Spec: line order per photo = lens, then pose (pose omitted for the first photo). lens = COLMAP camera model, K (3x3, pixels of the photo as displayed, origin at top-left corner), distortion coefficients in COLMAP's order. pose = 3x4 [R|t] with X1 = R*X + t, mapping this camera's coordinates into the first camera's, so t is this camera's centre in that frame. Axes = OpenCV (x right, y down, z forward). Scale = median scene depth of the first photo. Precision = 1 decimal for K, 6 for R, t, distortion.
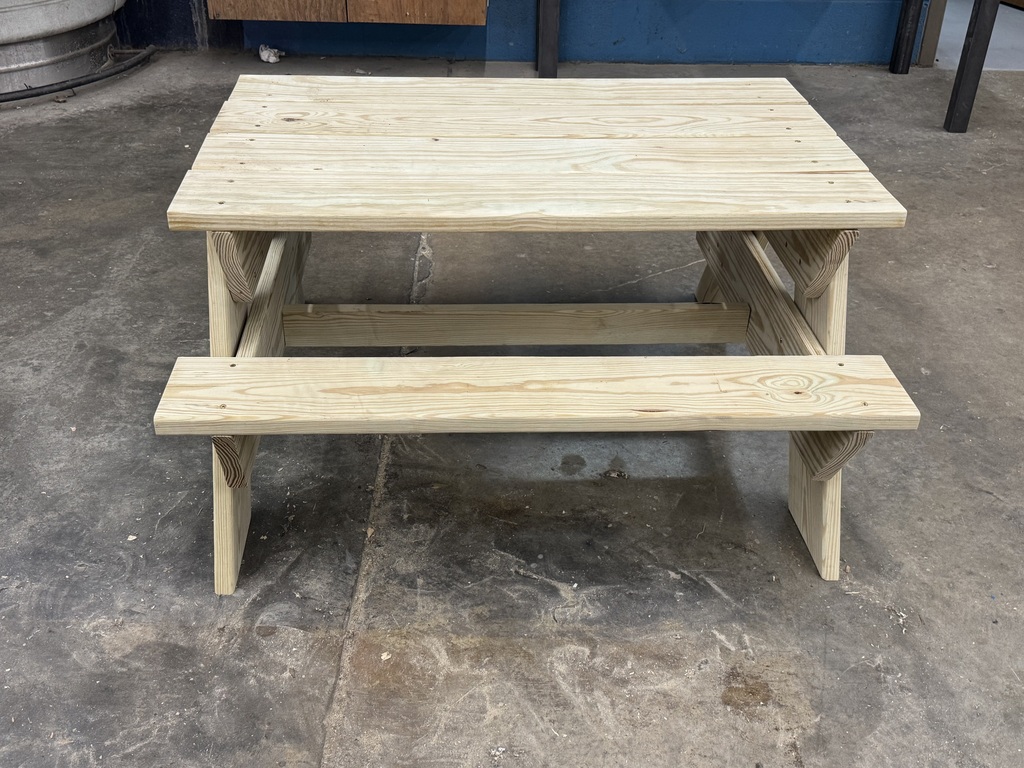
lens RADIAL K [[1091.0, 0, 517.6], [0, 1091.0, 379.4], [0, 0, 1]] dist [0.043894, 0.000000]
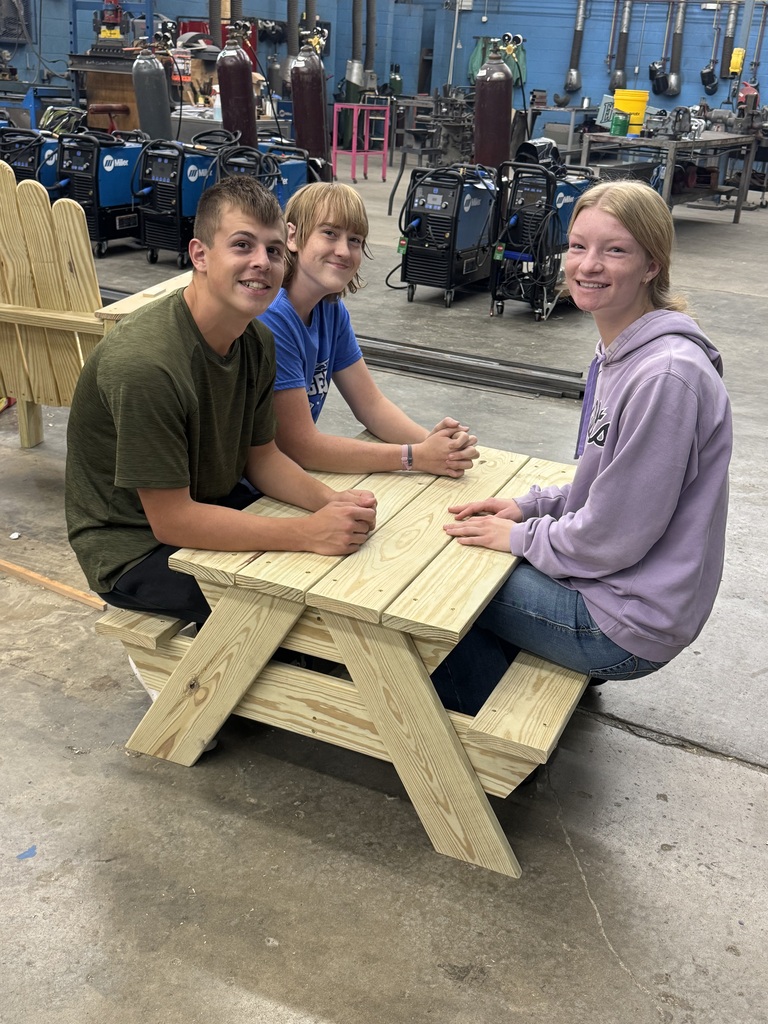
lens RADIAL K [[1111.2, 0, 385.8], [0, 1111.2, 513.4], [0, 0, 1]] dist [0.096004, 0.000000]
pose [[-0.469461, 0.291373, -0.833492, 1.289546], [-0.525508, 0.666379, 0.528943, -1.009637], [0.709541, 0.686325, -0.159720, 1.261613]]
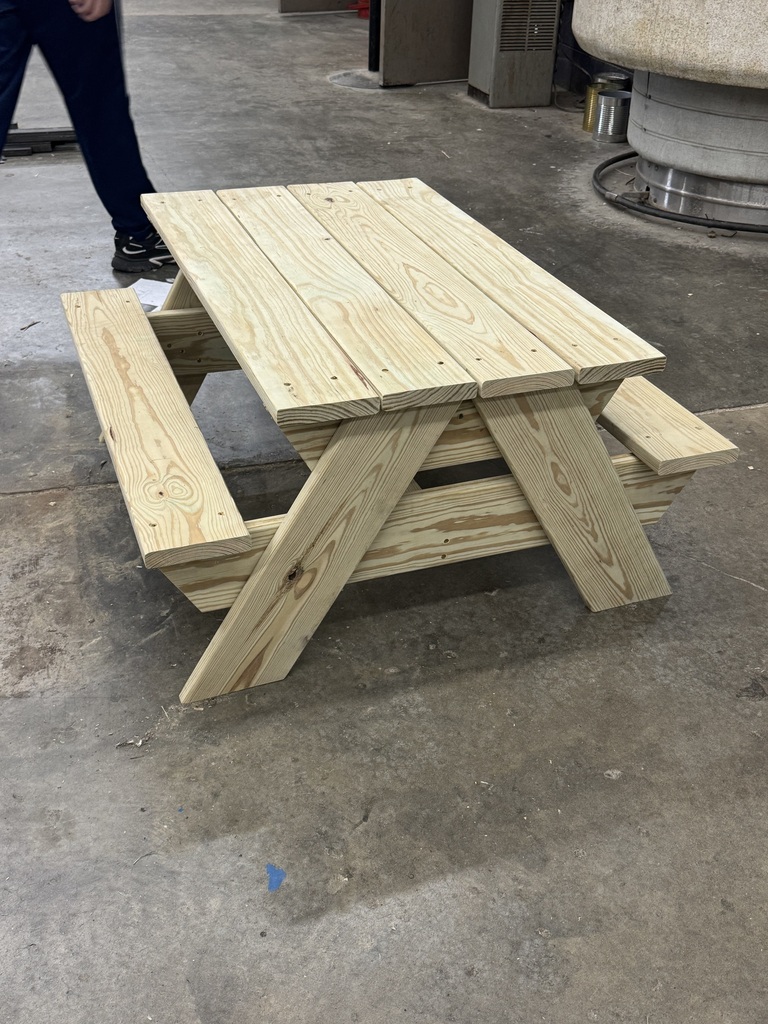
lens RADIAL K [[1091.0, 0, 386.4], [0, 1091.0, 516.8], [0, 0, 1]] dist [0.043894, 0.000000]
pose [[0.290657, 0.506424, -0.811821, 1.108908], [-0.531838, 0.790819, 0.302908, -0.384792], [0.795403, 0.343715, 0.499193, 0.558649]]
